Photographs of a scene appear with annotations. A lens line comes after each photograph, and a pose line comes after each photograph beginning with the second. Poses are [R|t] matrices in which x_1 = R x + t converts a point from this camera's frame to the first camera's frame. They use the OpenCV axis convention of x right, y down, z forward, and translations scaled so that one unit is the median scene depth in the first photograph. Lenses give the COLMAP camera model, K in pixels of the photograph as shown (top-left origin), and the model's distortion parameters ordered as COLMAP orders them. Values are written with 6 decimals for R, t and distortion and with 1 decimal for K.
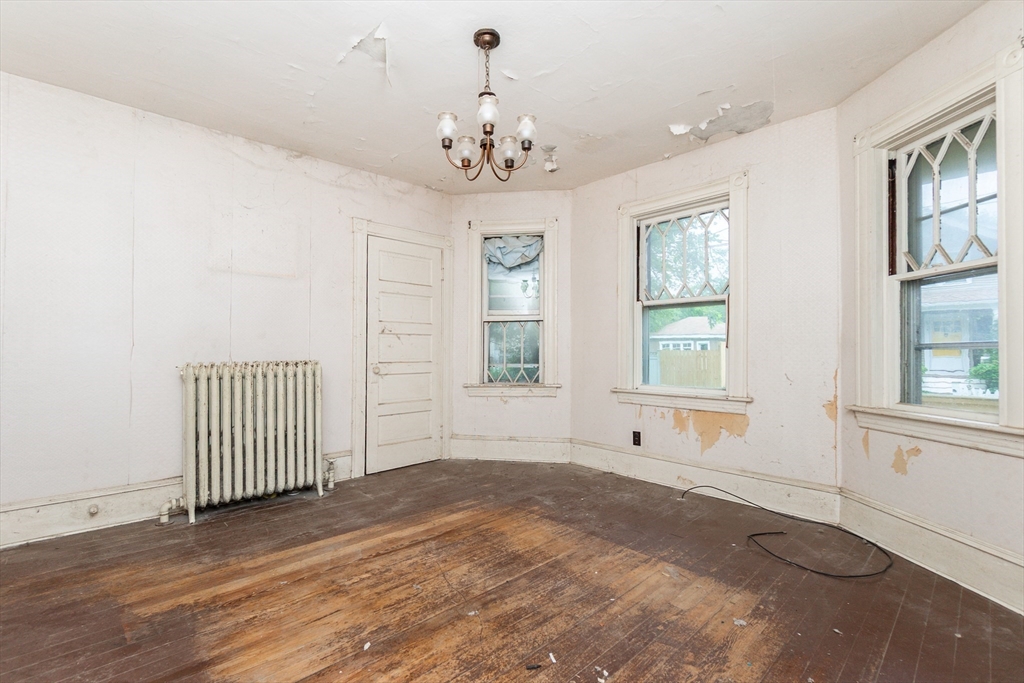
lens RADIAL K [[464.7, 0, 496.3], [0, 464.7, 347.2], [0, 0, 1]] dist [-0.002816, 0.000004]
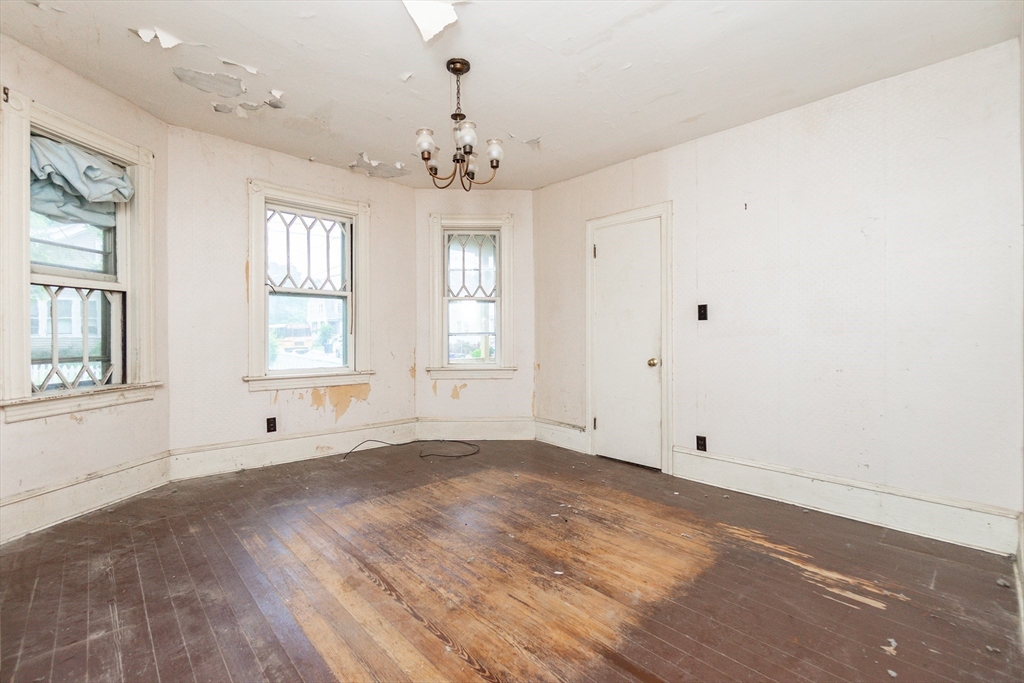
lens RADIAL K [[442.7, 0, 512.5], [0, 442.7, 338.6], [0, 0, 1]] dist [-0.006176, 0.000399]
pose [[-0.011959, -0.008176, 0.999895, -0.974507], [-0.011229, 0.999905, 0.008042, -0.001054], [-0.999865, -0.011131, -0.012049, 0.758664]]
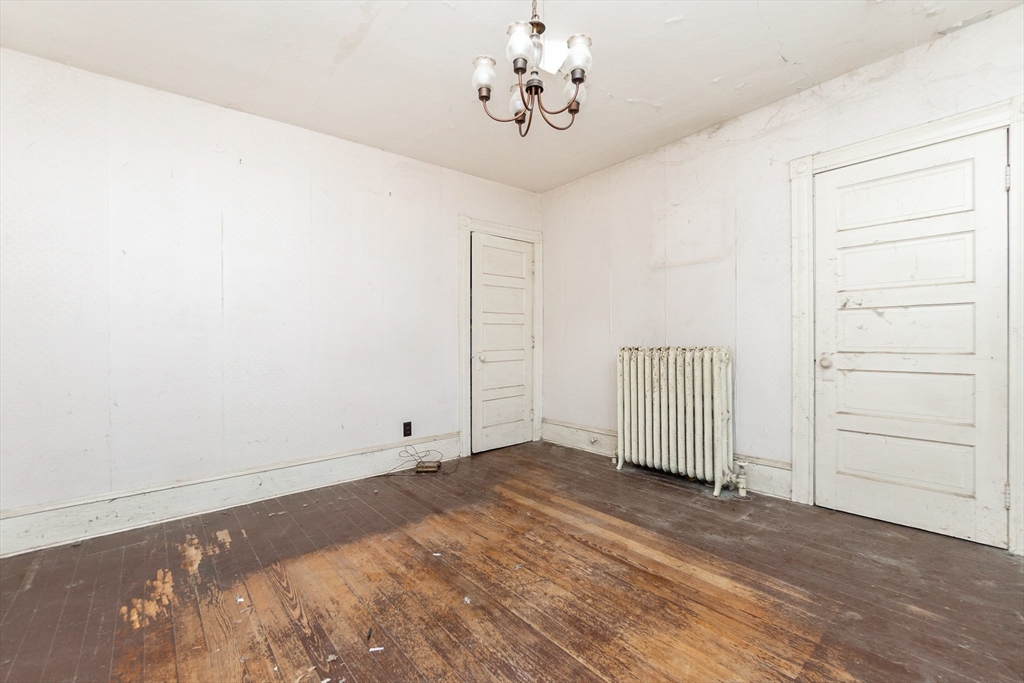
lens RADIAL K [[442.7, 0, 512.5], [0, 442.7, 338.6], [0, 0, 1]] dist [-0.006176, 0.000399]
pose [[-0.064176, -0.003018, -0.997934, 0.664970], [0.016967, 0.999848, -0.004115, 0.012037], [0.997794, -0.017196, -0.064115, 0.869925]]
